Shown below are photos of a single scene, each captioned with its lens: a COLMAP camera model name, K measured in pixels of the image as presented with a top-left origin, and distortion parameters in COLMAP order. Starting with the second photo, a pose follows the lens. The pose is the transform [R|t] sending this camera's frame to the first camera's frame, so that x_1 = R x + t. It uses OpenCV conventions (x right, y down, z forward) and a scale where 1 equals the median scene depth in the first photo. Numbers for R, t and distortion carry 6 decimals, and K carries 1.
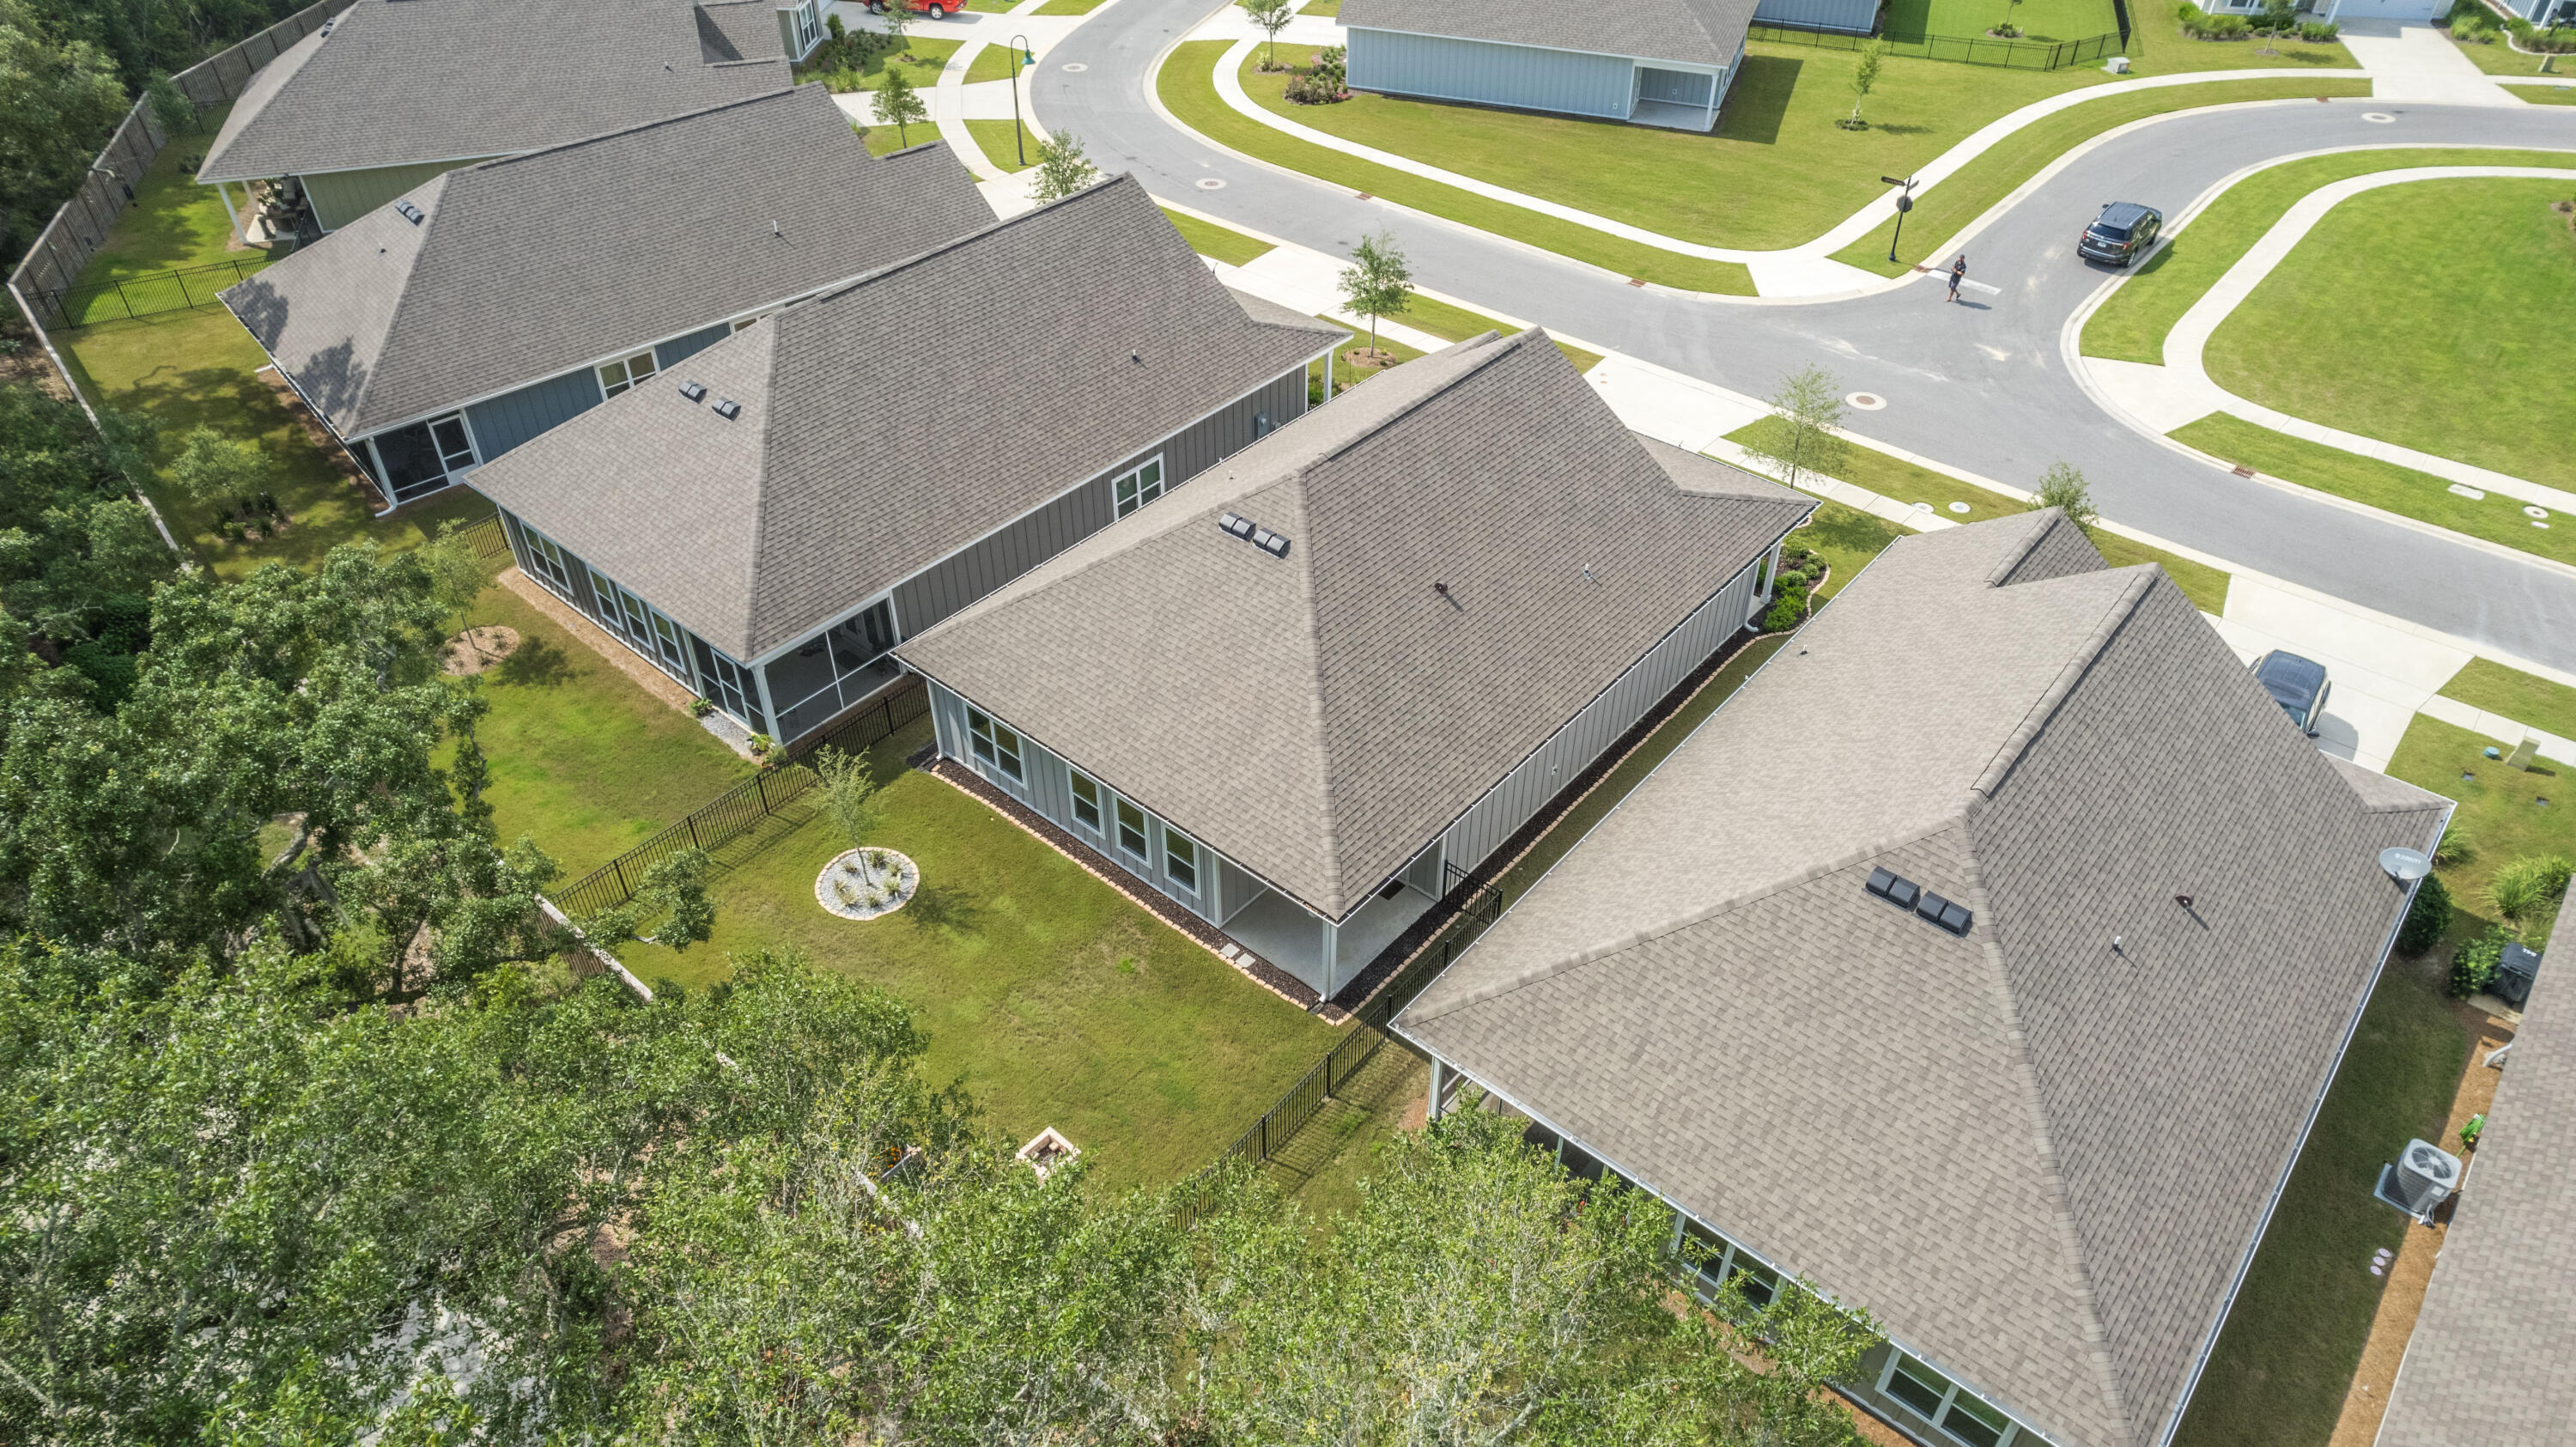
lens RADIAL K [[1642.2, 0, 1289.9], [0, 1642.2, 743.5], [0, 0, 1]] dist [-0.070193, 0.078945]
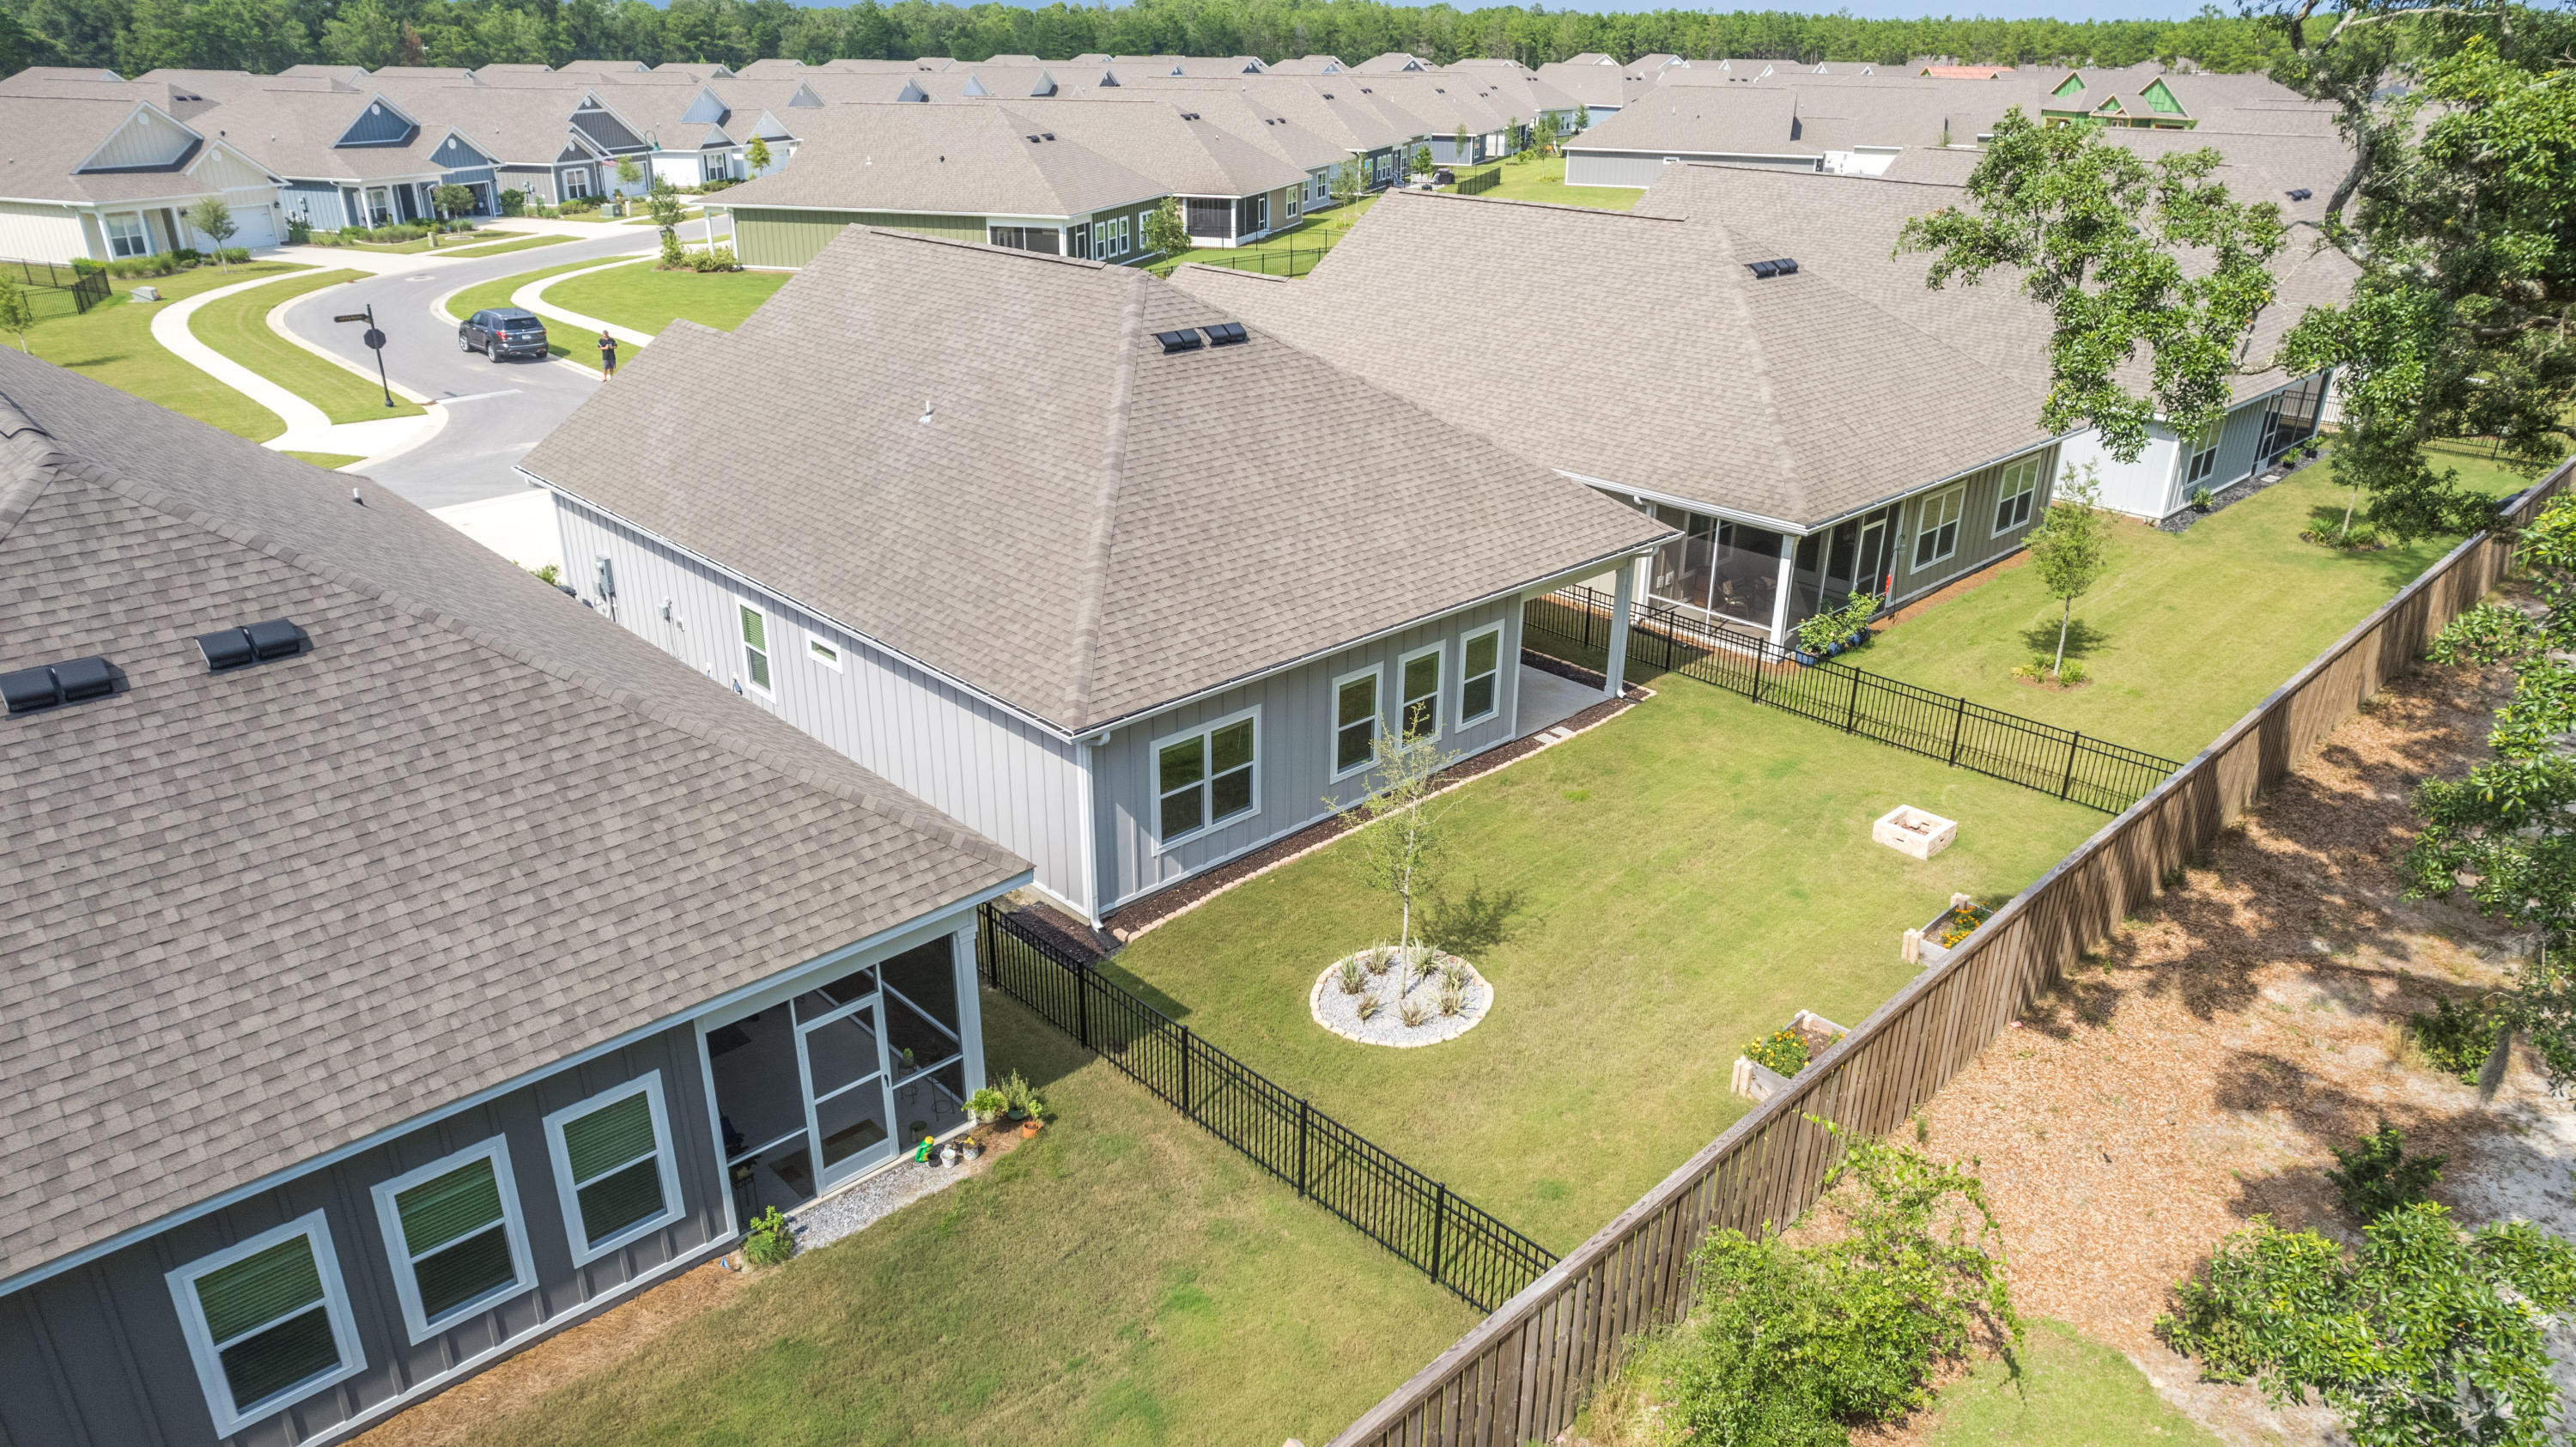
lens RADIAL K [[1642.2, 0, 1294.7], [0, 1642.2, 730.4], [0, 0, 1]] dist [-0.070193, 0.078945]
pose [[0.096694, -0.393801, 0.914096, -0.428255], [0.630877, 0.734593, 0.249734, -0.084943], [-0.769834, 0.552534, 0.319471, 0.456349]]
